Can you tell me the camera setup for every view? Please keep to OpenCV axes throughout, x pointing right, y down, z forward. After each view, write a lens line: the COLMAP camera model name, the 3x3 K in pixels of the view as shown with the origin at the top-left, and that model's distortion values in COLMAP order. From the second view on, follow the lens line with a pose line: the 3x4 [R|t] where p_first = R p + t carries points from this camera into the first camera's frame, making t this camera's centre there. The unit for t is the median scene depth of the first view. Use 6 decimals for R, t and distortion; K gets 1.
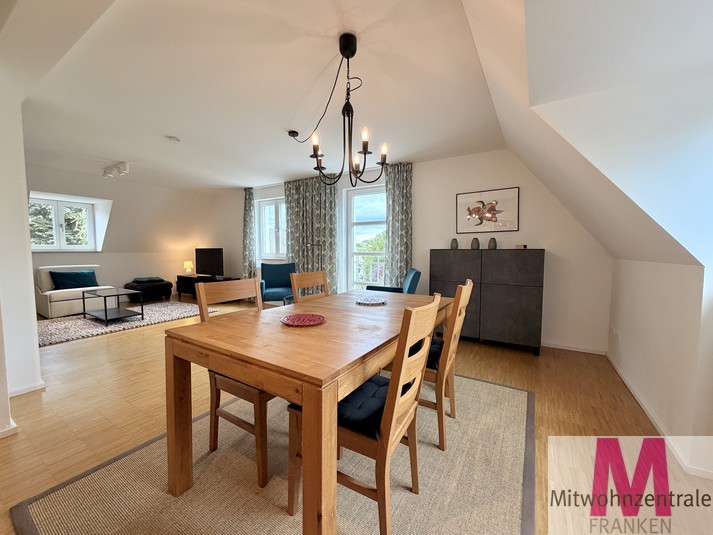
lens RADIAL K [[284.2, 0, 356.3], [0, 284.2, 267.6], [0, 0, 1]] dist [-0.000902, 0.000170]
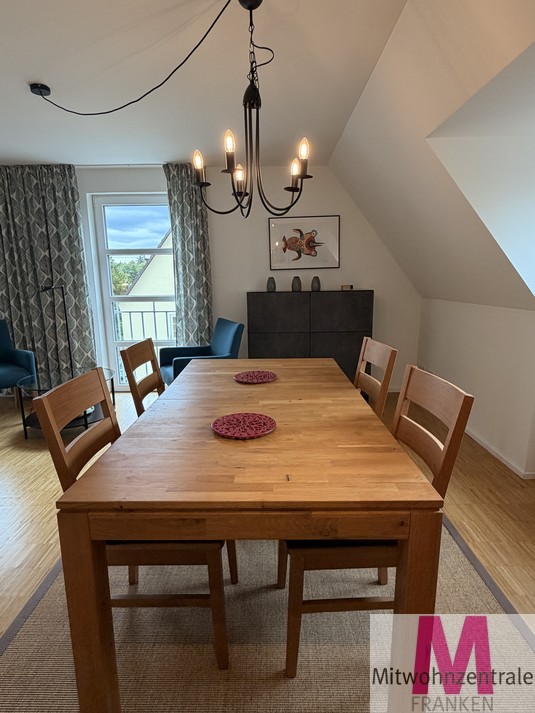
lens RADIAL K [[388.5, 0, 265.0], [0, 388.5, 357.7], [0, 0, 1]] dist [0.000953, -0.000119]
pose [[0.854239, -0.119568, 0.505944, -0.214360], [0.048601, 0.987297, 0.151267, -0.041964], [-0.517604, -0.104629, 0.849199, 0.069932]]
